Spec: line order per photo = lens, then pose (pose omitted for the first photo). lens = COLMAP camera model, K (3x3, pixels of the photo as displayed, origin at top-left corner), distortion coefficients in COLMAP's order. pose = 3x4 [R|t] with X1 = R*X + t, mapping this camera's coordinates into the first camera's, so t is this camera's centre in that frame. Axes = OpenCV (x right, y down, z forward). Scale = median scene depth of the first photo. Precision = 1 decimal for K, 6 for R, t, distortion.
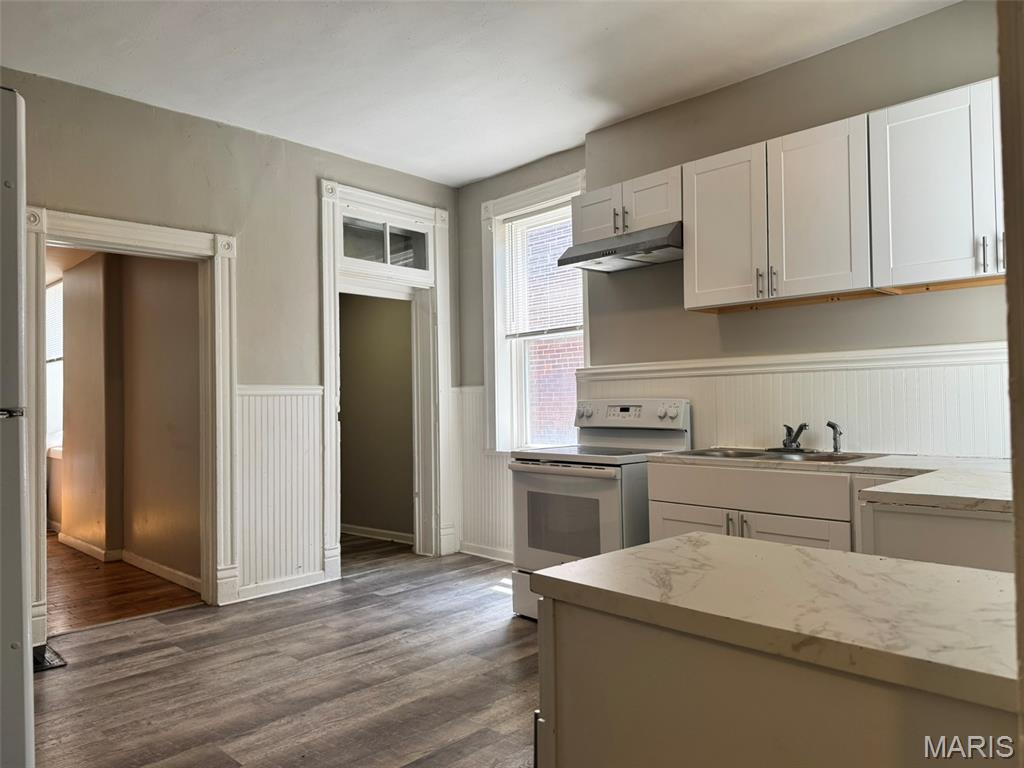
lens RADIAL K [[730.7, 0, 504.4], [0, 730.7, 384.4], [0, 0, 1]] dist [0.076612, -0.082874]
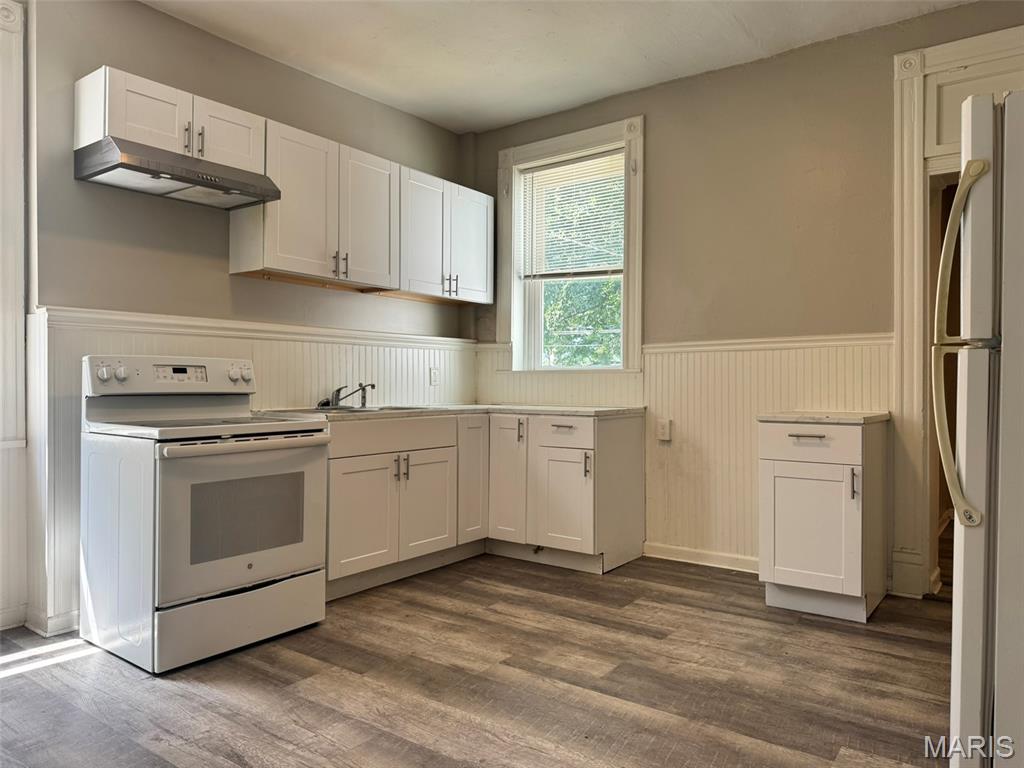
lens RADIAL K [[730.7, 0, 505.0], [0, 730.7, 382.1], [0, 0, 1]] dist [0.076612, -0.082874]
pose [[-0.148289, 0.019864, 0.988745, -0.928597], [-0.022345, 0.999476, -0.023431, 0.076936], [-0.988692, -0.025568, -0.147768, 1.001335]]
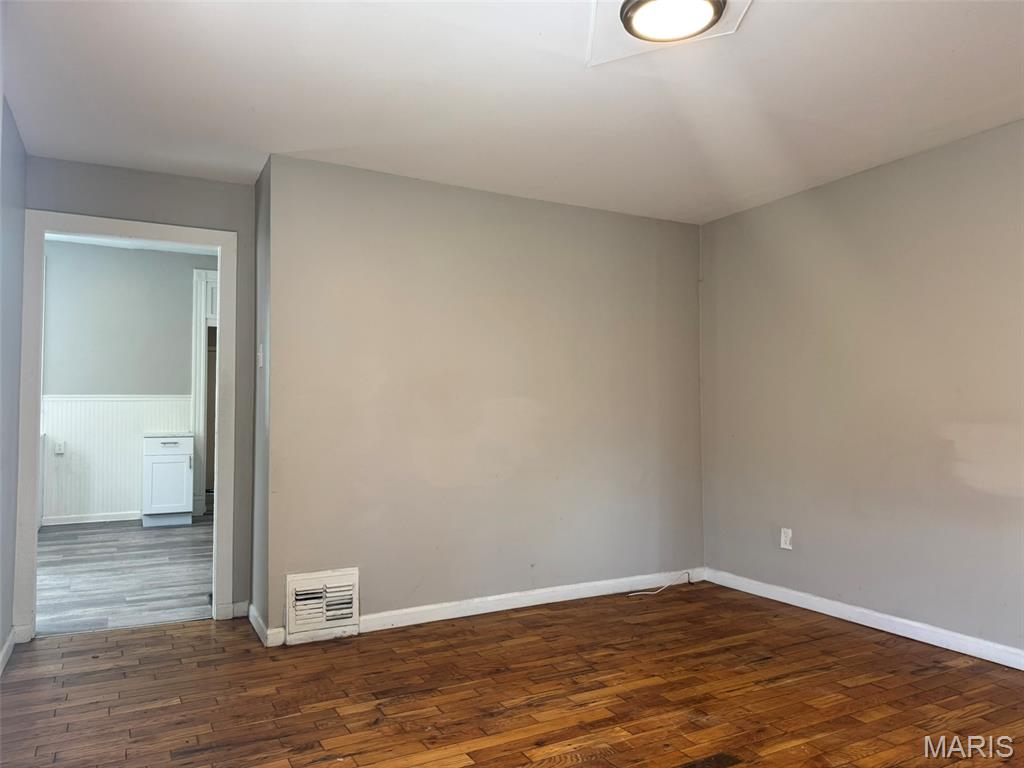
lens RADIAL K [[730.7, 0, 536.7], [0, 730.7, 390.1], [0, 0, 1]] dist [0.076612, -0.082874]
pose [[-0.966741, 0.026609, 0.254370, -1.662236], [0.012255, 0.998250, -0.057847, 0.102523], [-0.255464, -0.052806, -0.965375, 2.389223]]
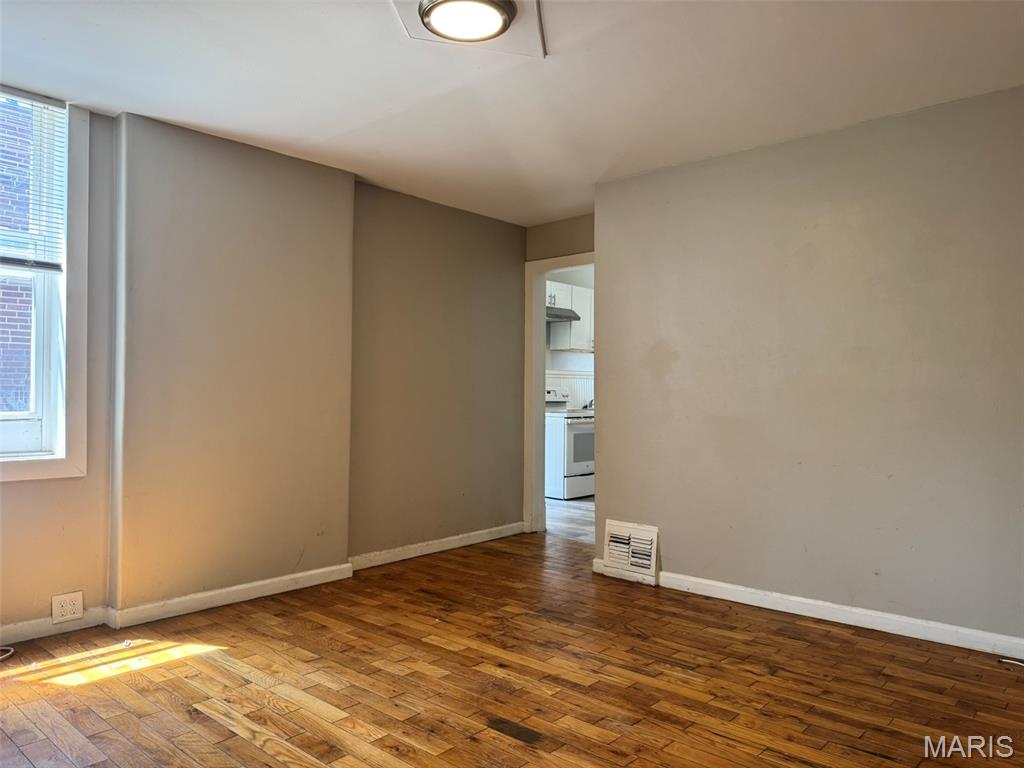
lens RADIAL K [[730.7, 0, 510.9], [0, 730.7, 373.7], [0, 0, 1]] dist [0.076612, -0.082874]
pose [[-0.078632, 0.045297, 0.995874, -2.436677], [-0.030953, 0.998375, -0.047854, 0.109380], [-0.996423, -0.034588, -0.077102, 1.646551]]
